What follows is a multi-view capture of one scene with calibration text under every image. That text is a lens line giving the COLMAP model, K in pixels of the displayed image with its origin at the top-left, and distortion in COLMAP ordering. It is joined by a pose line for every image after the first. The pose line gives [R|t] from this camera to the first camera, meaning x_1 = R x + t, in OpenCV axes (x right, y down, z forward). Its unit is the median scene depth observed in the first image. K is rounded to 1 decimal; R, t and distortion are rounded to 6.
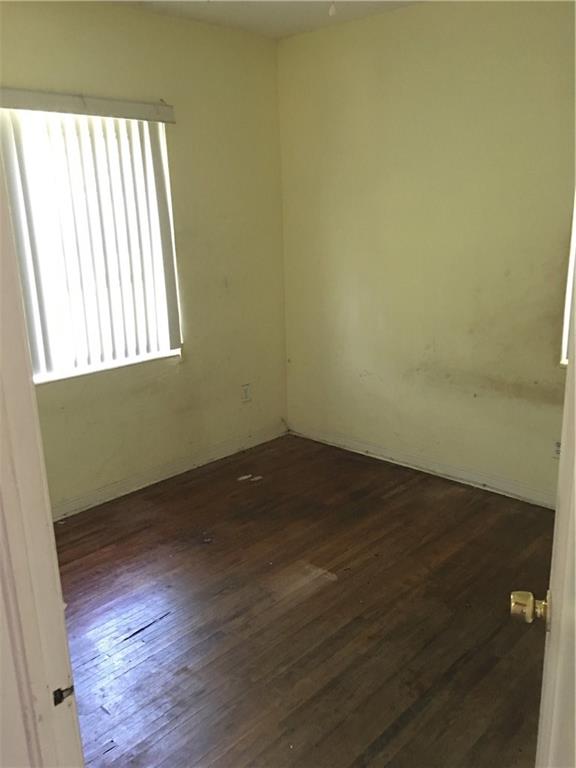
lens RADIAL K [[647.7, 0, 285.8], [0, 647.7, 387.2], [0, 0, 1]] dist [0.072681, -0.097416]
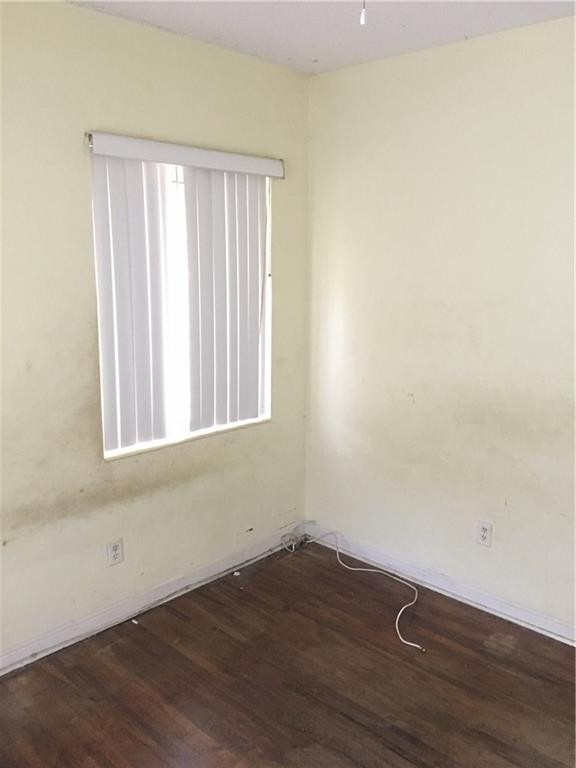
lens RADIAL K [[647.7, 0, 284.8], [0, 647.7, 381.9], [0, 0, 1]] dist [0.072681, -0.097416]
pose [[-0.003981, -0.153475, 0.988144, -0.400041], [0.256136, 0.955031, 0.149364, -0.191094], [-0.966632, 0.253694, 0.035509, 0.679824]]
